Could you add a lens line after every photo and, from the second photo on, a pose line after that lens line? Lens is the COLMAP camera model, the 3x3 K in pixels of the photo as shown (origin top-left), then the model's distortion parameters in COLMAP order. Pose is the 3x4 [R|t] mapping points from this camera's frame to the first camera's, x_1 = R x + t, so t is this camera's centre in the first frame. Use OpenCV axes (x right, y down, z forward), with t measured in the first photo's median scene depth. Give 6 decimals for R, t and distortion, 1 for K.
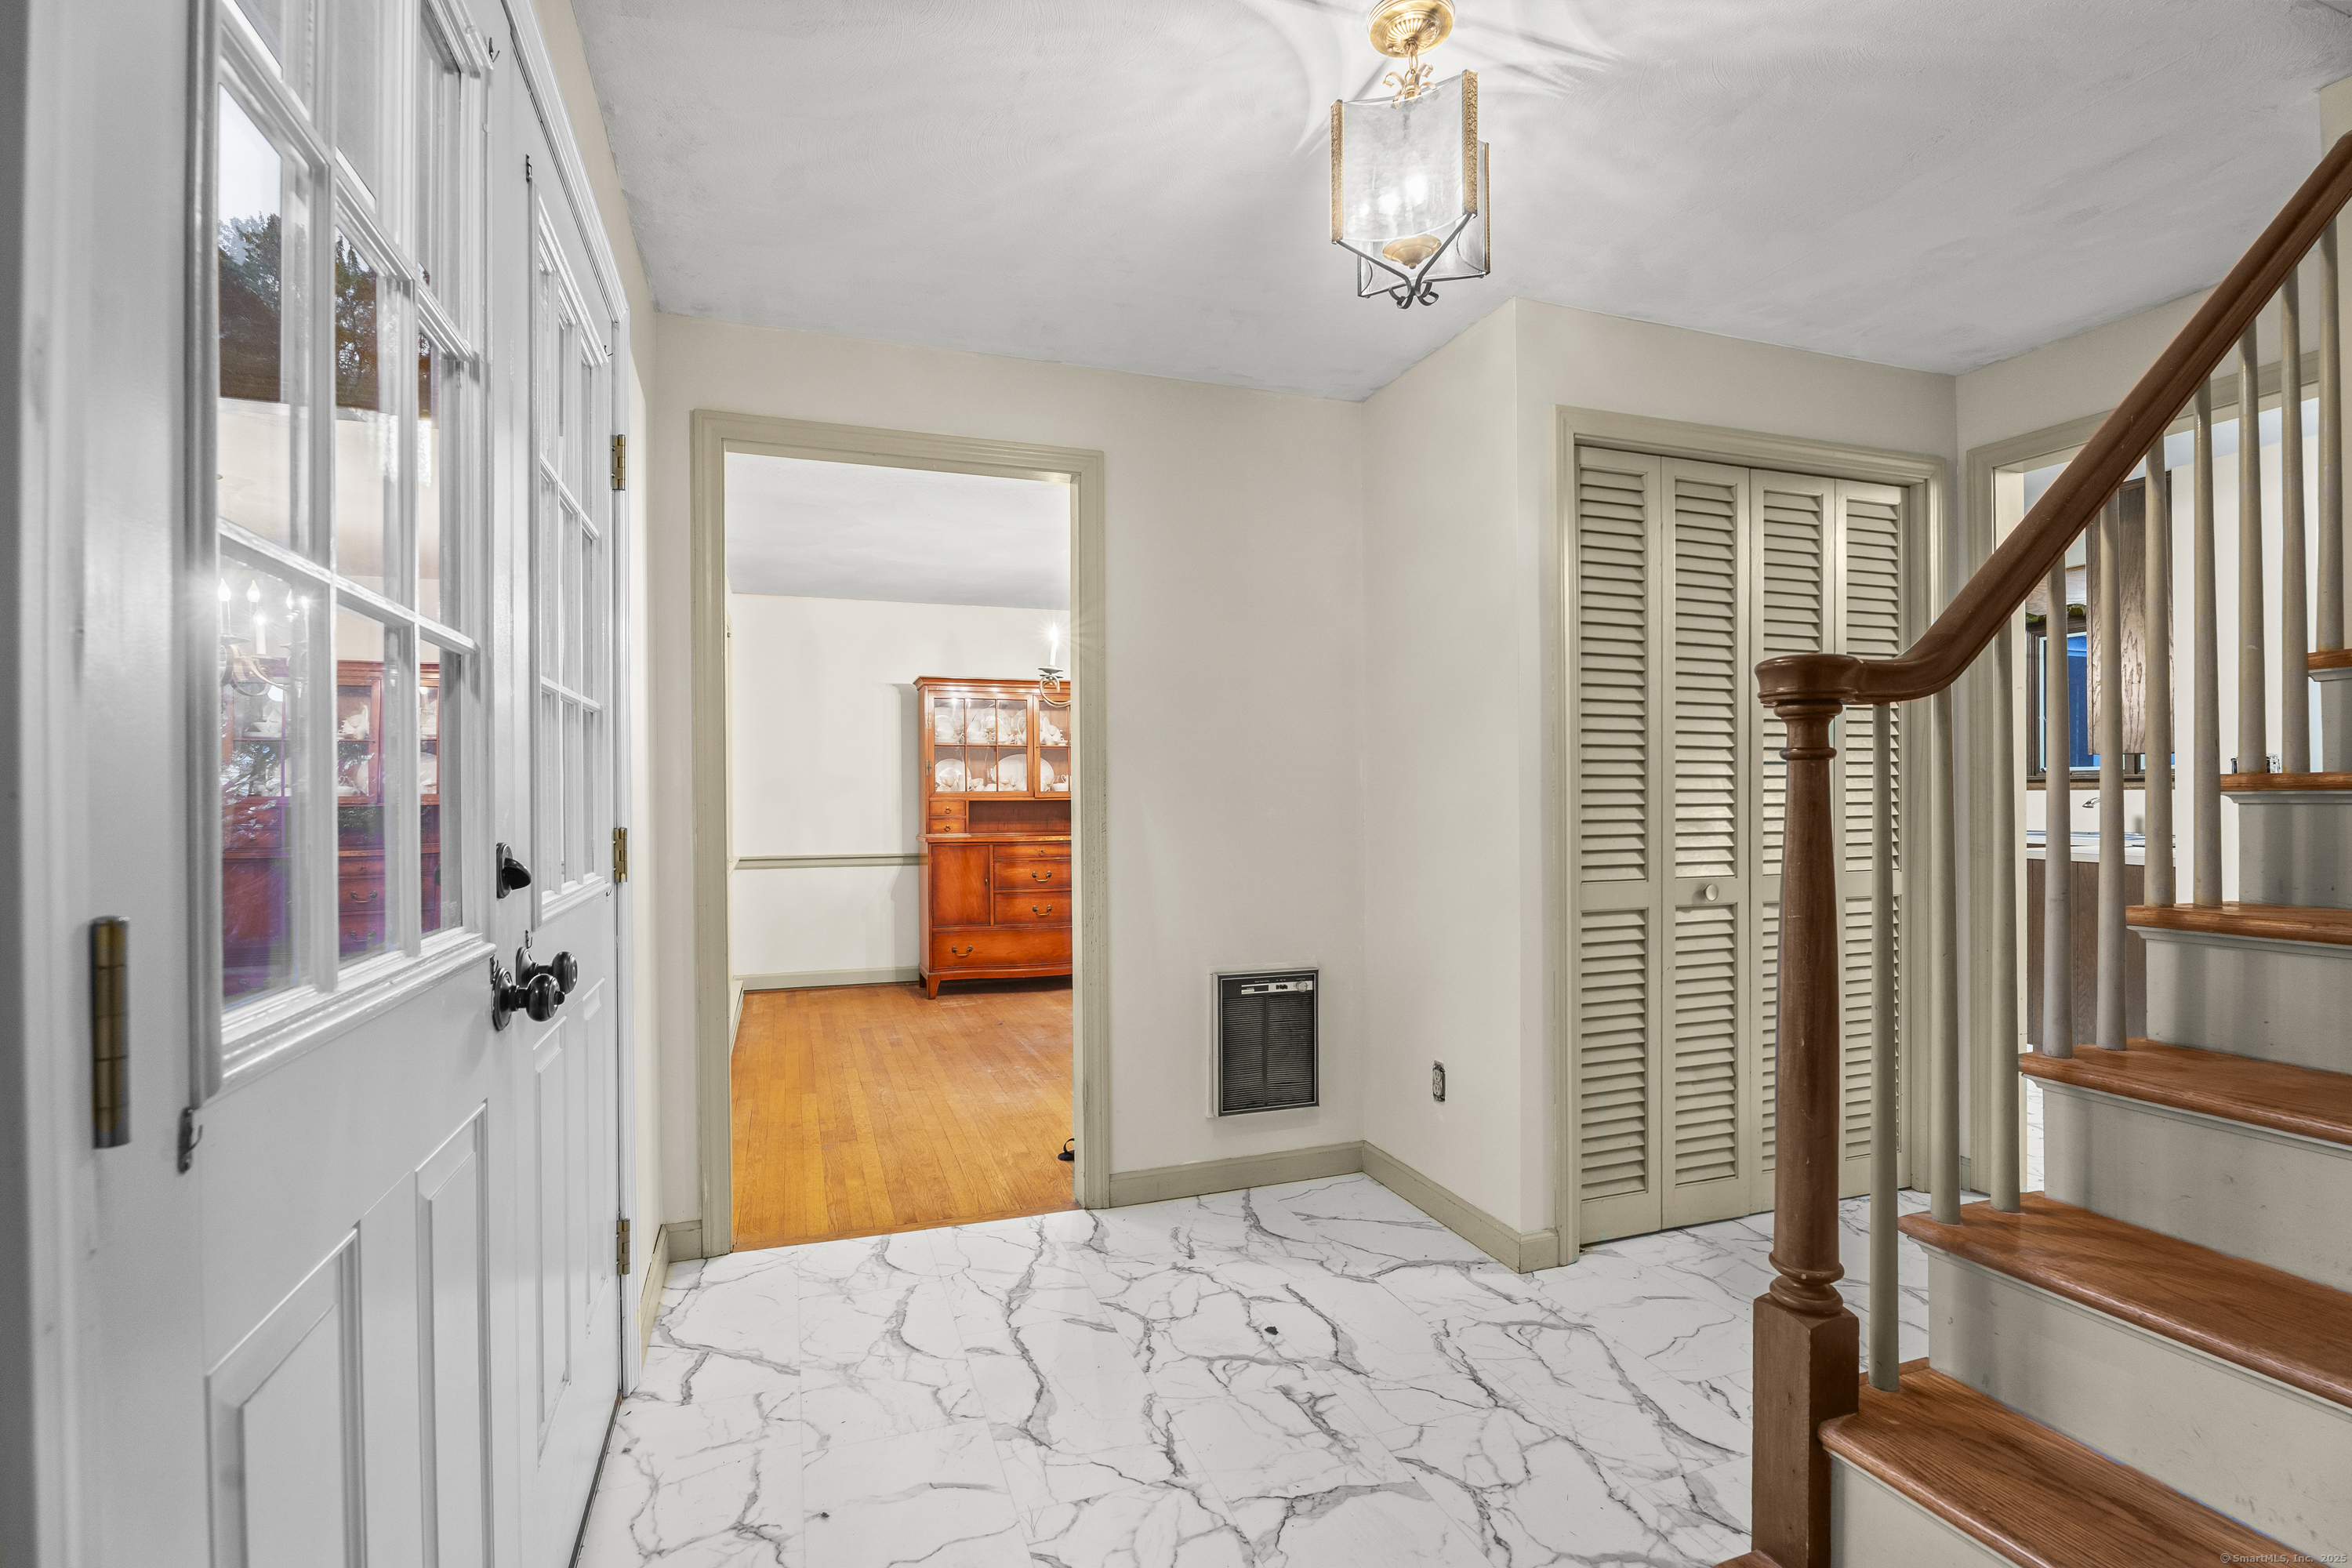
lens RADIAL K [[1083.2, 0, 1176.0], [0, 1083.2, 784.0], [0, 0, 1]] dist [-0.000454, -0.000021]
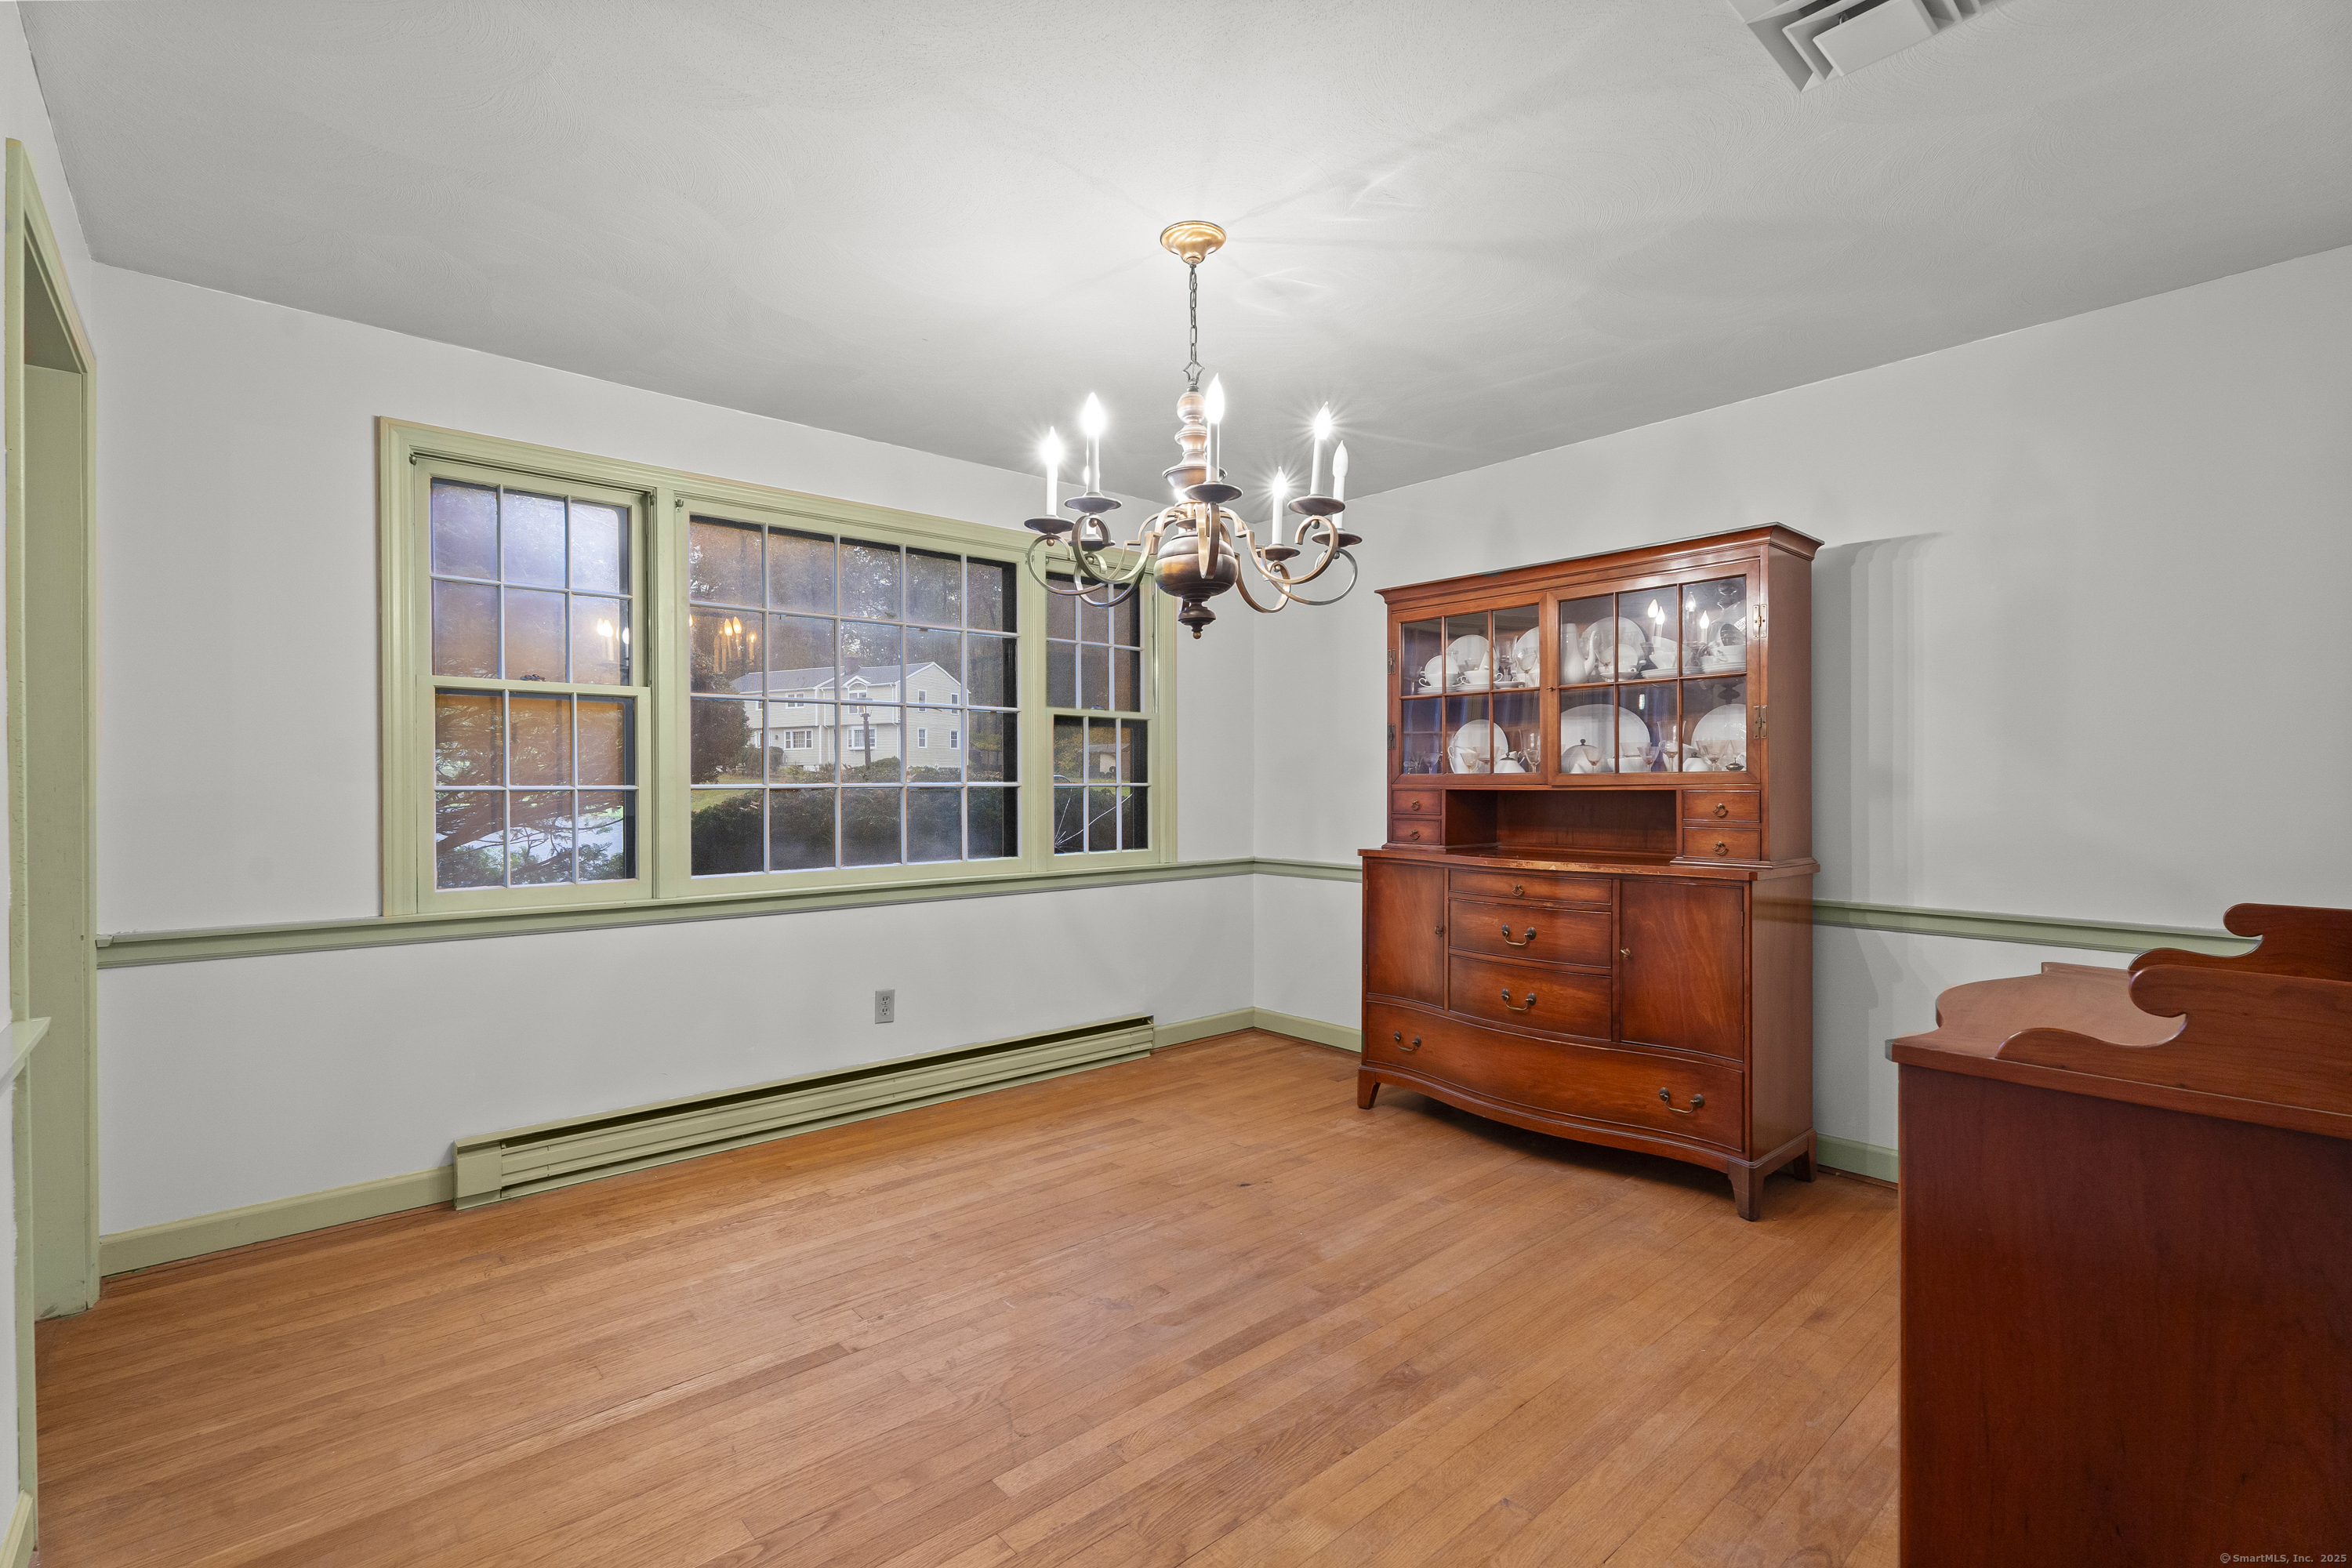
lens RADIAL K [[1071.2, 0, 1174.8], [0, 1071.2, 777.5], [0, 0, 1]] dist [0.001477, 0.000469]
pose [[0.369040, 0.000813, -0.929413, 0.290920], [0.007598, 0.999964, 0.003892, 0.005200], [0.929382, -0.008498, 0.369021, 0.643794]]
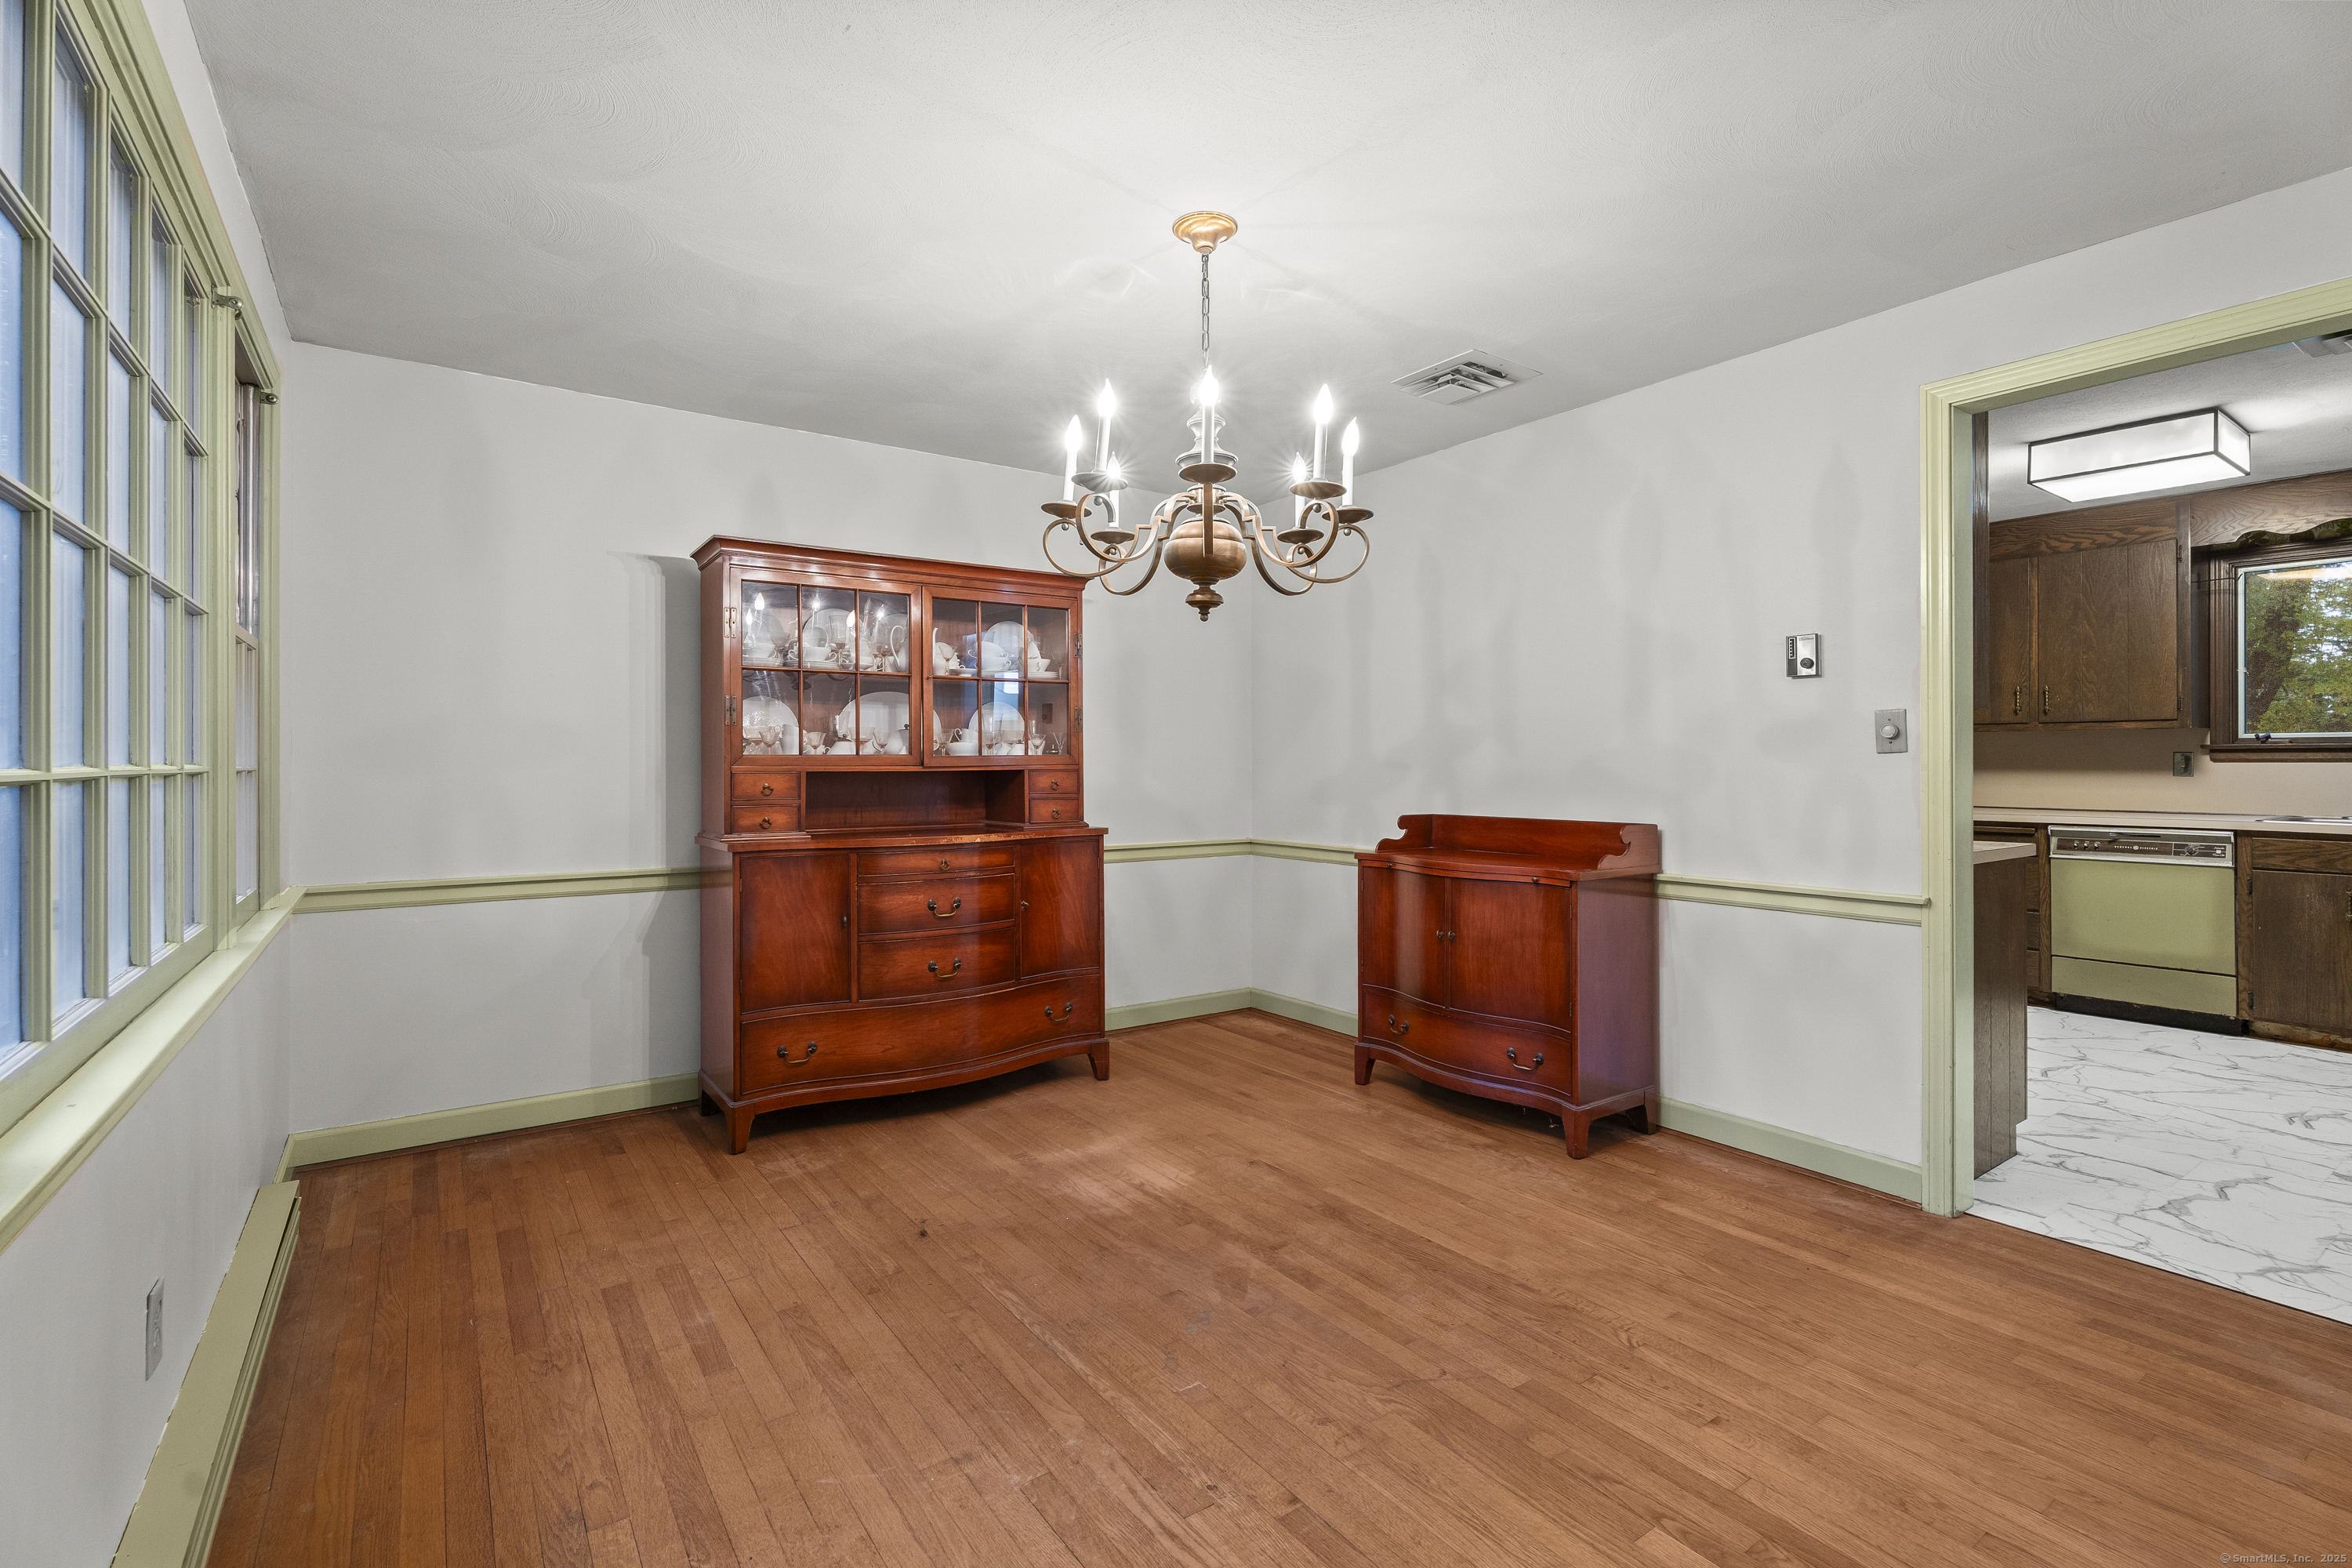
lens RADIAL K [[1048.4, 0, 1172.9], [0, 1048.4, 759.6], [0, 0, 1]] dist [-0.001133, -0.000416]
pose [[0.964244, 0.005399, 0.264960, -0.151962], [-0.006066, 0.999980, 0.001702, 0.007151], [-0.264945, -0.003249, 0.964258, 0.440101]]
